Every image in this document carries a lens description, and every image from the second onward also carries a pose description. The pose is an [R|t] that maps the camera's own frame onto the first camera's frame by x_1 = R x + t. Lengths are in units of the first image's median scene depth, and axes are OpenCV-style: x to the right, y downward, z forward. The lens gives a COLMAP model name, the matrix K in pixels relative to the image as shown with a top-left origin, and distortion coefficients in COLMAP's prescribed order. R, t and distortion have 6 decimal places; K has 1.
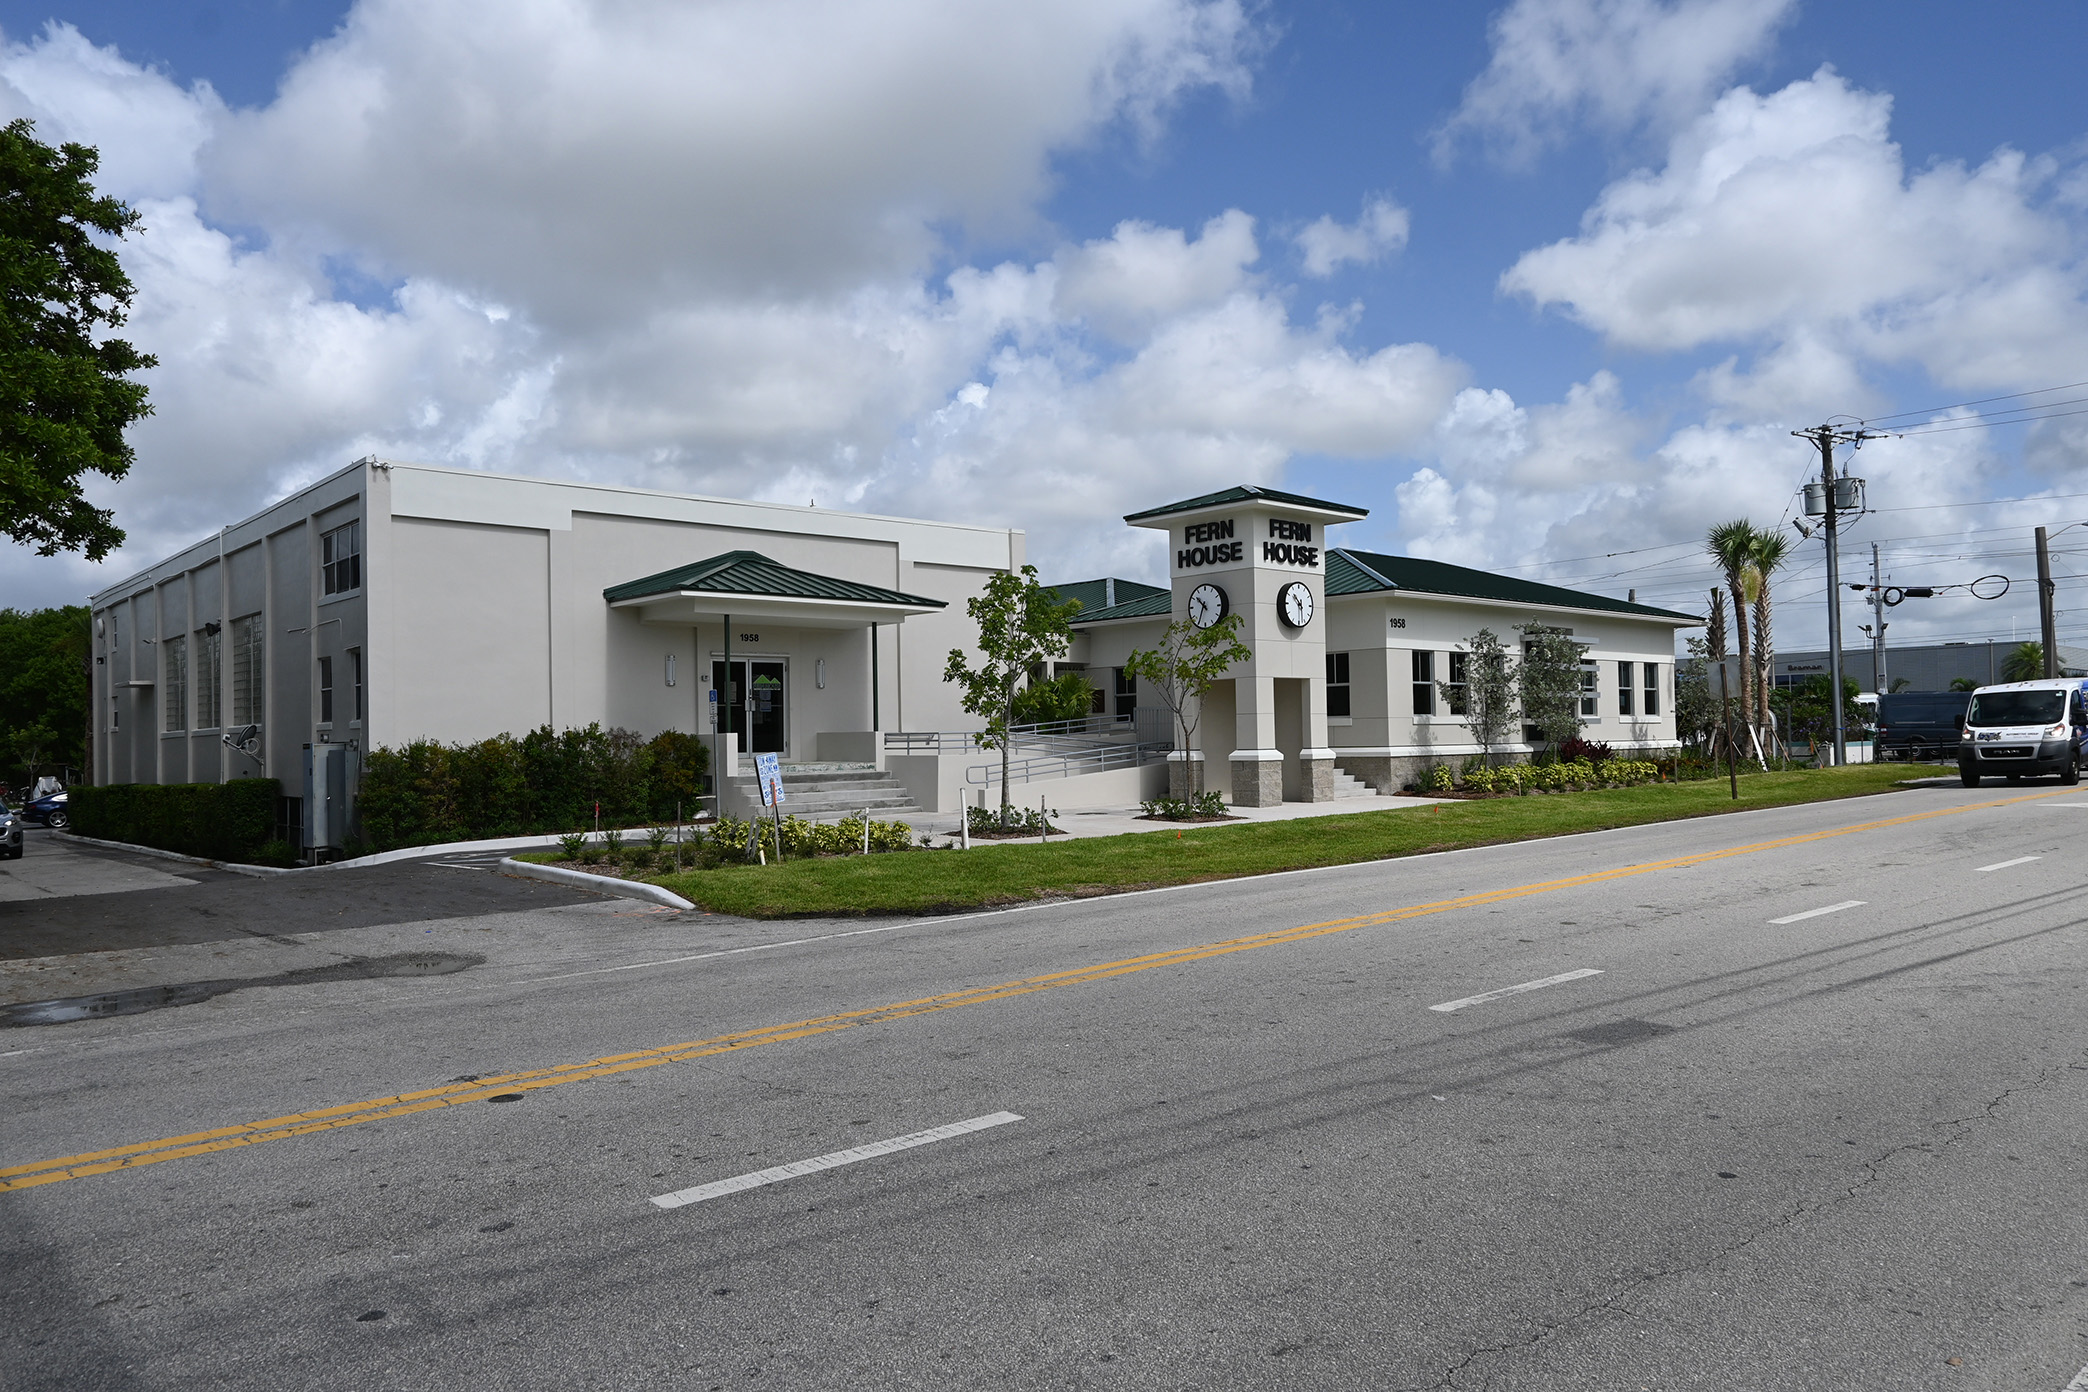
lens RADIAL K [[1409.6, 0, 1047.5], [0, 1409.6, 696.8], [0, 0, 1]] dist [-0.013280, 0.005985]
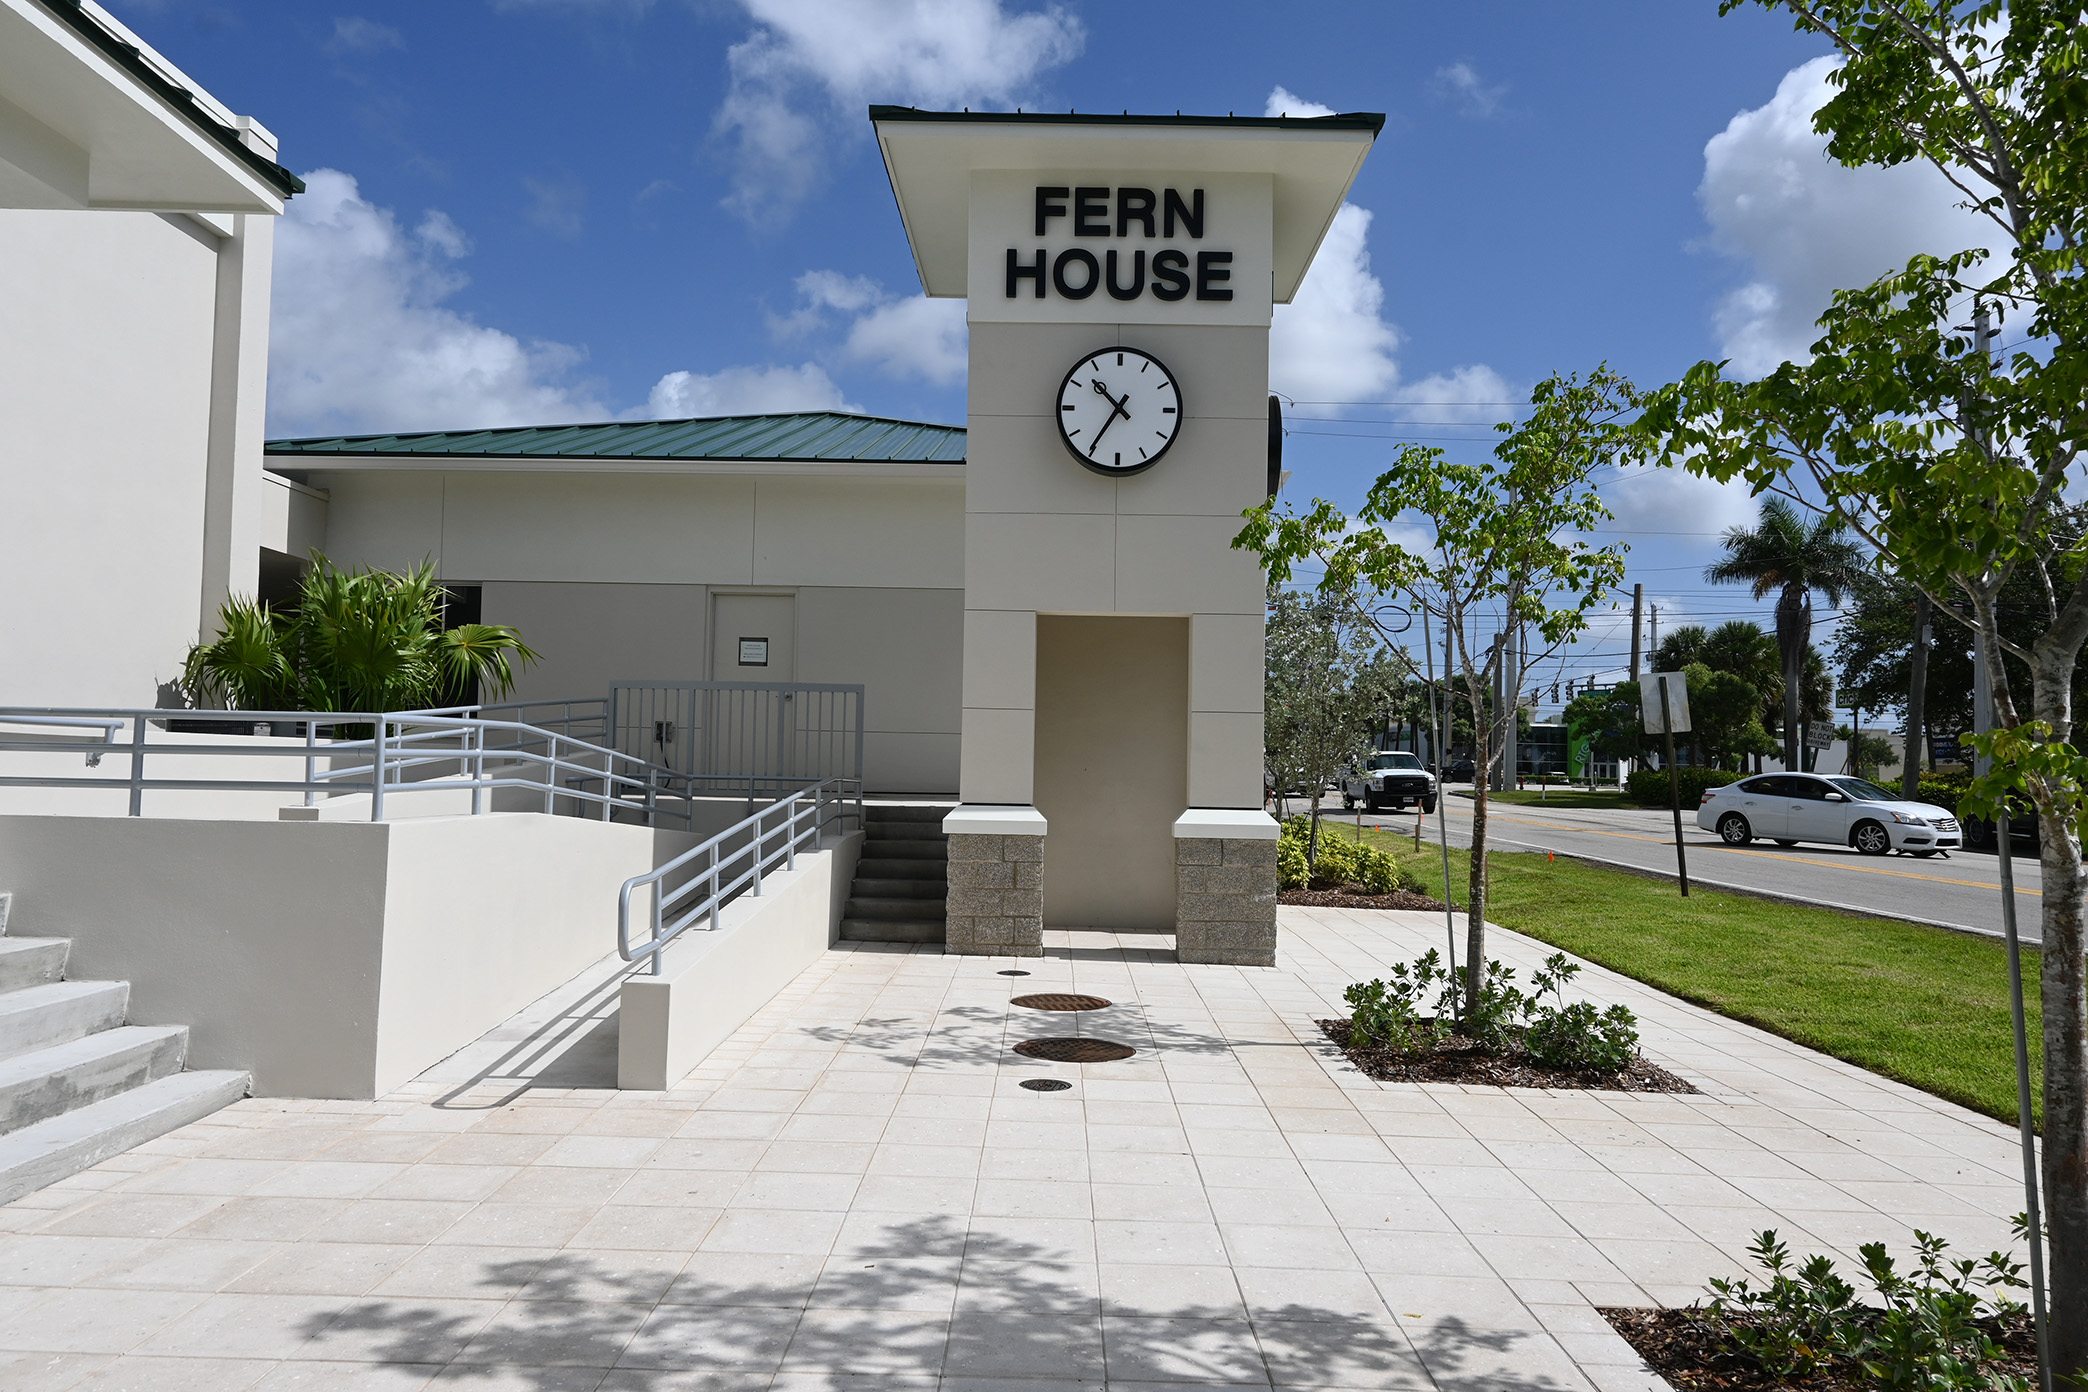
lens RADIAL K [[1409.6, 0, 1042.1], [0, 1409.6, 706.9], [0, 0, 1]] dist [-0.013280, 0.005985]
pose [[0.675535, 0.061416, 0.734765, -0.162042], [-0.052079, 0.998010, -0.035539, 0.026097], [-0.735486, -0.014259, 0.677390, 0.768831]]
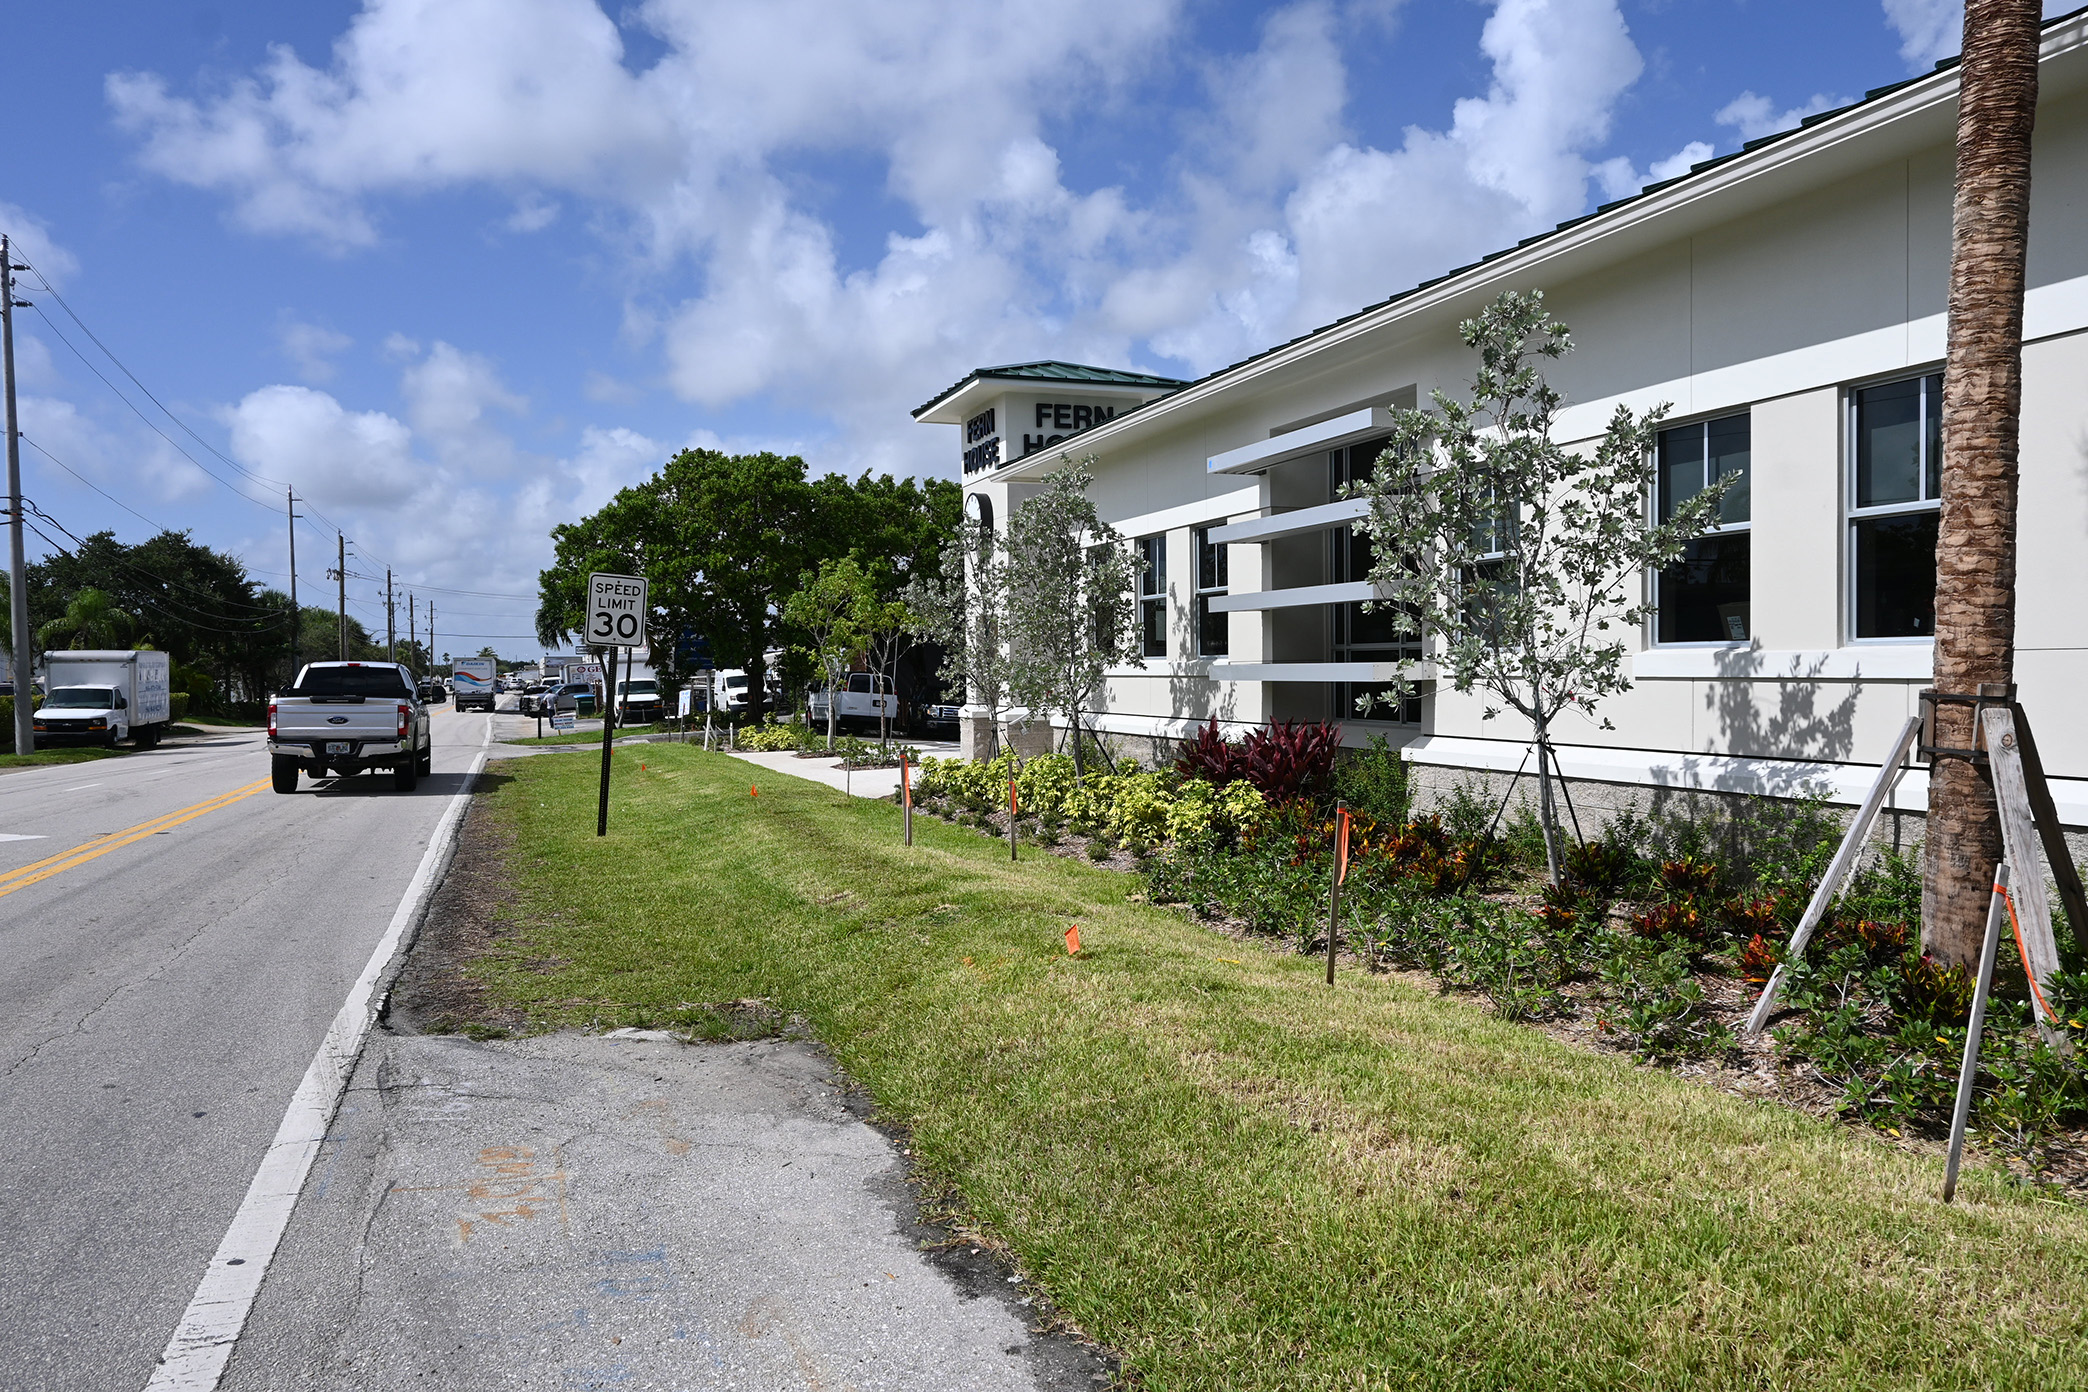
lens RADIAL K [[1409.6, 0, 1041.6], [0, 1409.6, 696.8], [0, 0, 1]] dist [-0.013280, 0.005985]
pose [[0.361773, 0.000059, 0.932266, -0.590569], [-0.020131, 0.999767, 0.007749, 0.025694], [-0.932049, -0.021571, 0.361690, 0.747999]]
